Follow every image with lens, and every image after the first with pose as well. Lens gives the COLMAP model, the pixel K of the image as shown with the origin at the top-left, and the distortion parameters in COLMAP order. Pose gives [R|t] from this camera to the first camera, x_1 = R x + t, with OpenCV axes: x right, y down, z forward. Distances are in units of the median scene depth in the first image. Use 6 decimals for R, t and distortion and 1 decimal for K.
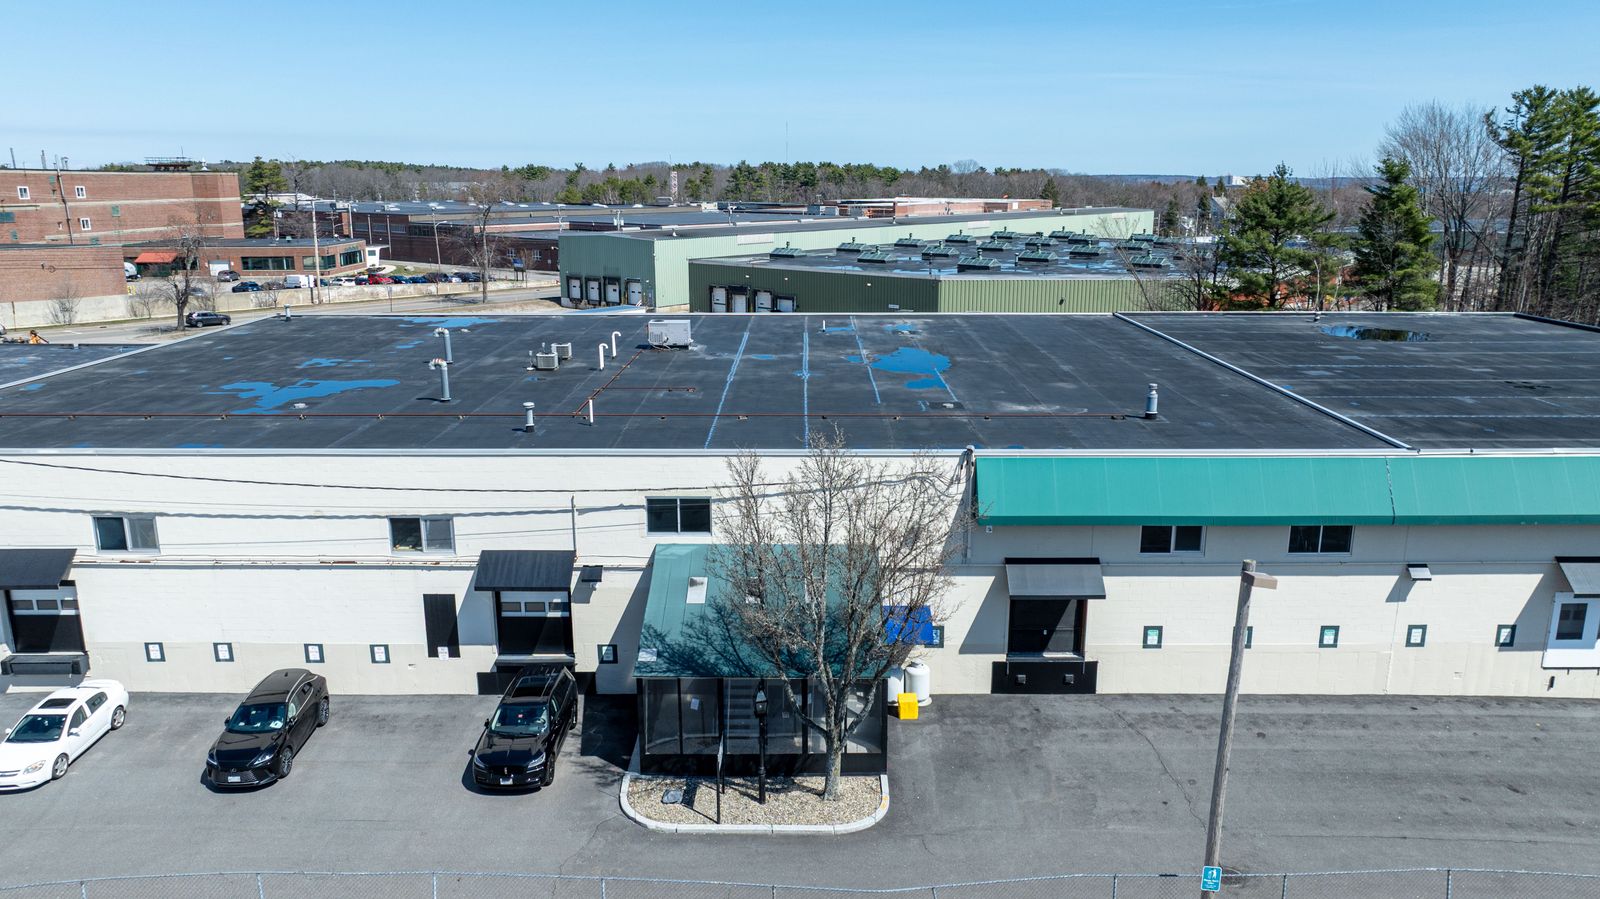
lens RADIAL K [[1133.4, 0, 800.0], [0, 1133.4, 449.5], [0, 0, 1]] dist [-0.010500, -0.003723]
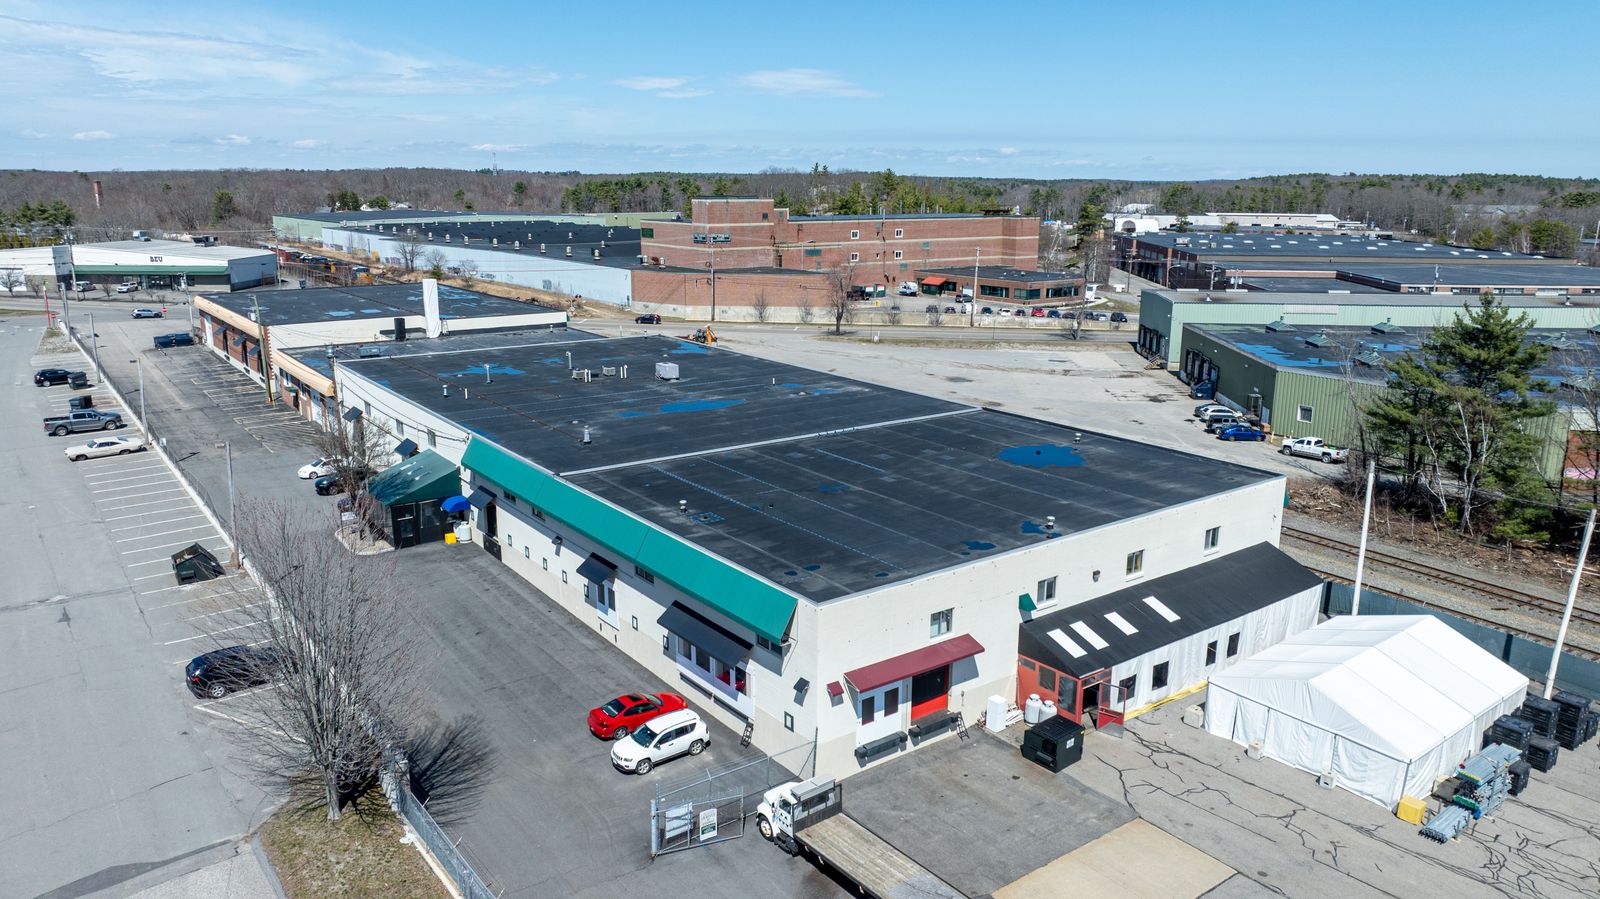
lens RADIAL K [[1133.8, 0, 800.0], [0, 1133.8, 449.5], [0, 0, 1]] dist [-0.022342, 0.027524]
pose [[0.588716, 0.191728, -0.785273, 0.575782], [-0.195741, 0.976365, 0.091637, -0.075039], [0.784282, 0.099762, 0.612331, 0.036616]]
